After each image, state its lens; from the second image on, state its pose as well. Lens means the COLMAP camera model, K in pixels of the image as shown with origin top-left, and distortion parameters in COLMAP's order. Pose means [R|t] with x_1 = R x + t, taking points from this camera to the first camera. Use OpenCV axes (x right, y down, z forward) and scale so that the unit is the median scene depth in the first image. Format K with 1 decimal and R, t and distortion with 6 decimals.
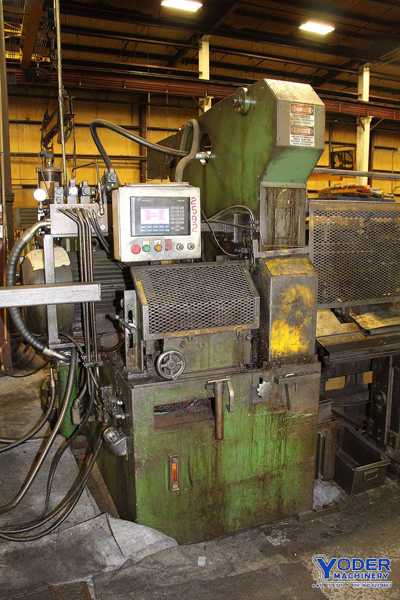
lens RADIAL K [[486.9, 0, 200.0], [0, 486.9, 300.0], [0, 0, 1]] dist [-0.196887, 0.189922]
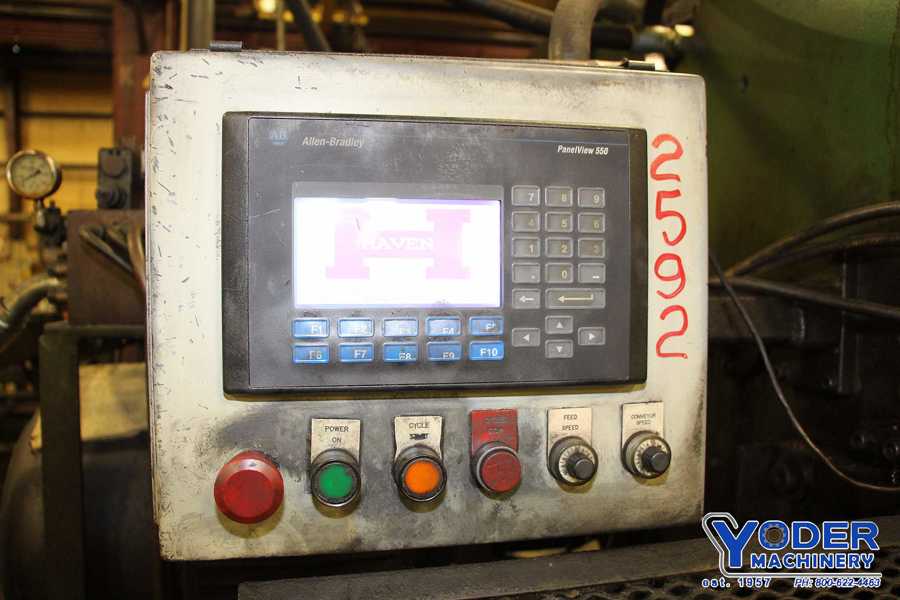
lens RADIAL K [[977.9, 0, 450.0], [0, 977.9, 300.0], [0, 0, 1]] dist [-0.594300, 0.000830]
pose [[0.983237, 0.013081, -0.181864, -0.024822], [-0.037155, 0.990870, -0.129603, -0.113588], [0.178509, 0.134187, 0.974745, 0.669427]]
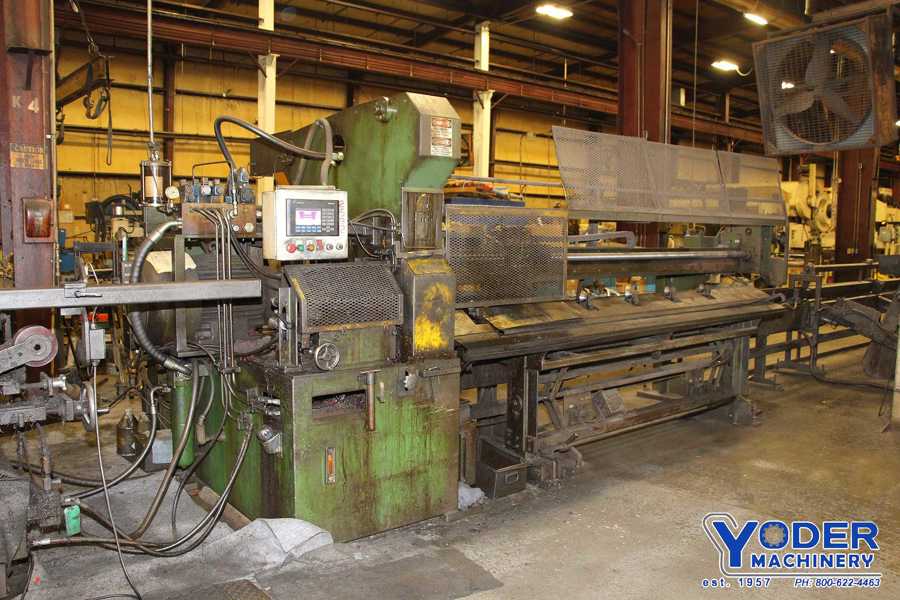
lens RADIAL K [[730.3, 0, 450.0], [0, 730.3, 300.0], [0, 0, 1]] dist [-0.196887, 0.189922]
pose [[0.959828, -0.011391, 0.280359, -0.221154], [0.030172, 0.997572, -0.062765, 0.106316], [-0.278963, 0.068703, 0.957841, -0.544558]]
